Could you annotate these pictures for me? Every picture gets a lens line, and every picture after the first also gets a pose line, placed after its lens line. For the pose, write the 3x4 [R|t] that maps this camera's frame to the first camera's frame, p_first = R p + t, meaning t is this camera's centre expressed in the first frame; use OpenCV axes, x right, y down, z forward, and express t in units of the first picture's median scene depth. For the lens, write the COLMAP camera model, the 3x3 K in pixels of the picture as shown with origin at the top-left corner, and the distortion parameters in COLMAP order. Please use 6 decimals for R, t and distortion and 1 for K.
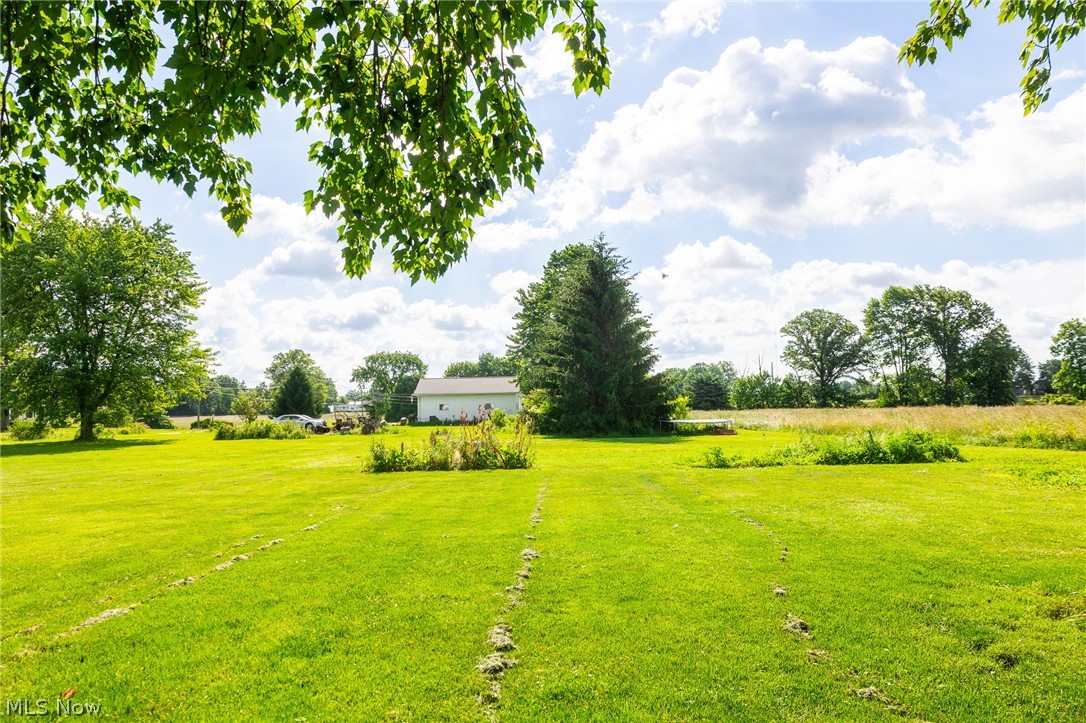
lens RADIAL K [[723.7, 0, 540.5], [0, 723.7, 362.6], [0, 0, 1]] dist [-0.008473, -0.001296]
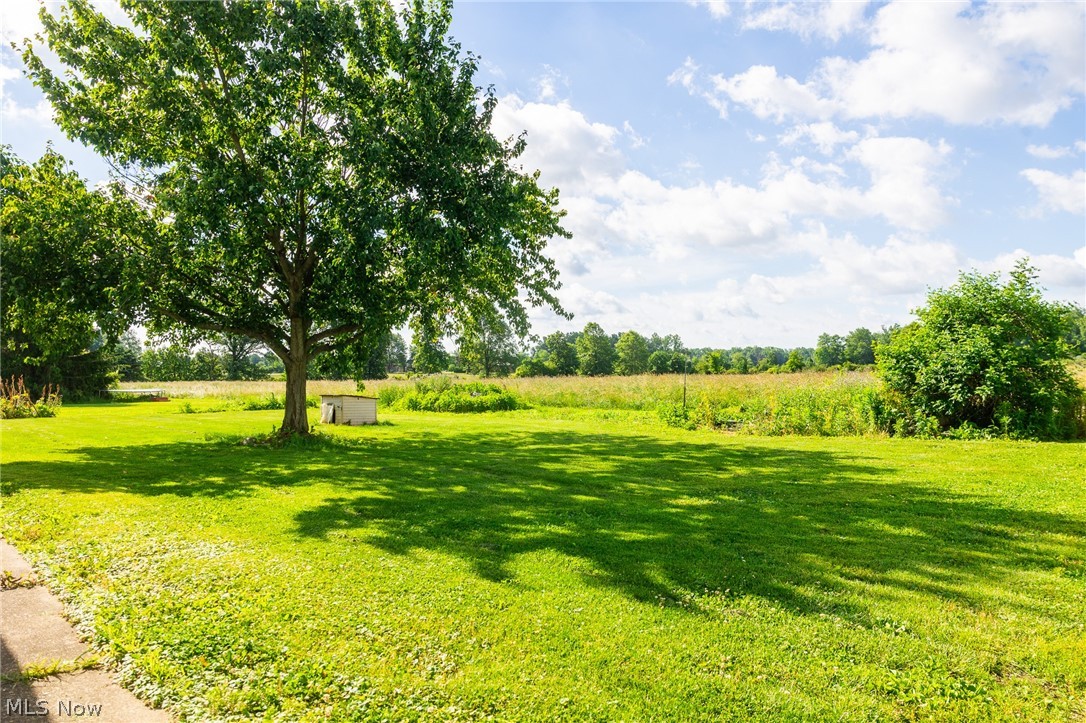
lens RADIAL K [[723.7, 0, 540.4], [0, 723.7, 363.8], [0, 0, 1]] dist [-0.008473, -0.001296]
pose [[0.713015, 0.025929, 0.700669, -0.041747], [-0.053266, 0.998431, 0.017256, -0.005769], [-0.699122, -0.049626, 0.713278, -0.093674]]
